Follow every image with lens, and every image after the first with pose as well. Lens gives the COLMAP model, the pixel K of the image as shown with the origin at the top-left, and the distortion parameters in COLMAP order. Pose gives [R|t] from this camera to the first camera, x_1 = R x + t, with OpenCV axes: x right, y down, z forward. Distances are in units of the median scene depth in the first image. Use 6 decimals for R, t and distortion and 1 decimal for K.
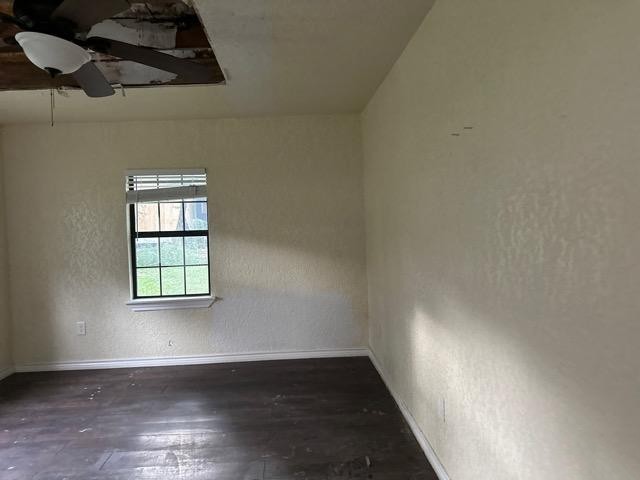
lens RADIAL K [[442.2, 0, 316.2], [0, 442.2, 237.8], [0, 0, 1]] dist [0.105347, -0.165950]
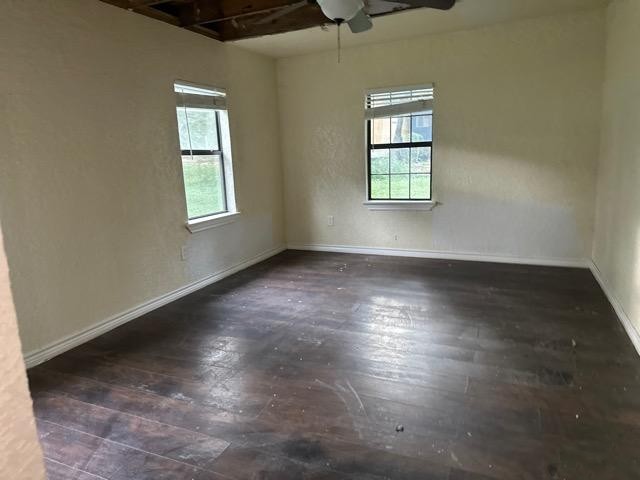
lens RADIAL K [[442.2, 0, 316.2], [0, 442.2, 237.8], [0, 0, 1]] dist [0.105347, -0.165950]
pose [[0.896642, 0.081297, -0.435228, 0.001764], [0.000841, 0.982684, 0.185289, 0.012873], [0.442755, -0.166504, 0.881048, -0.154955]]
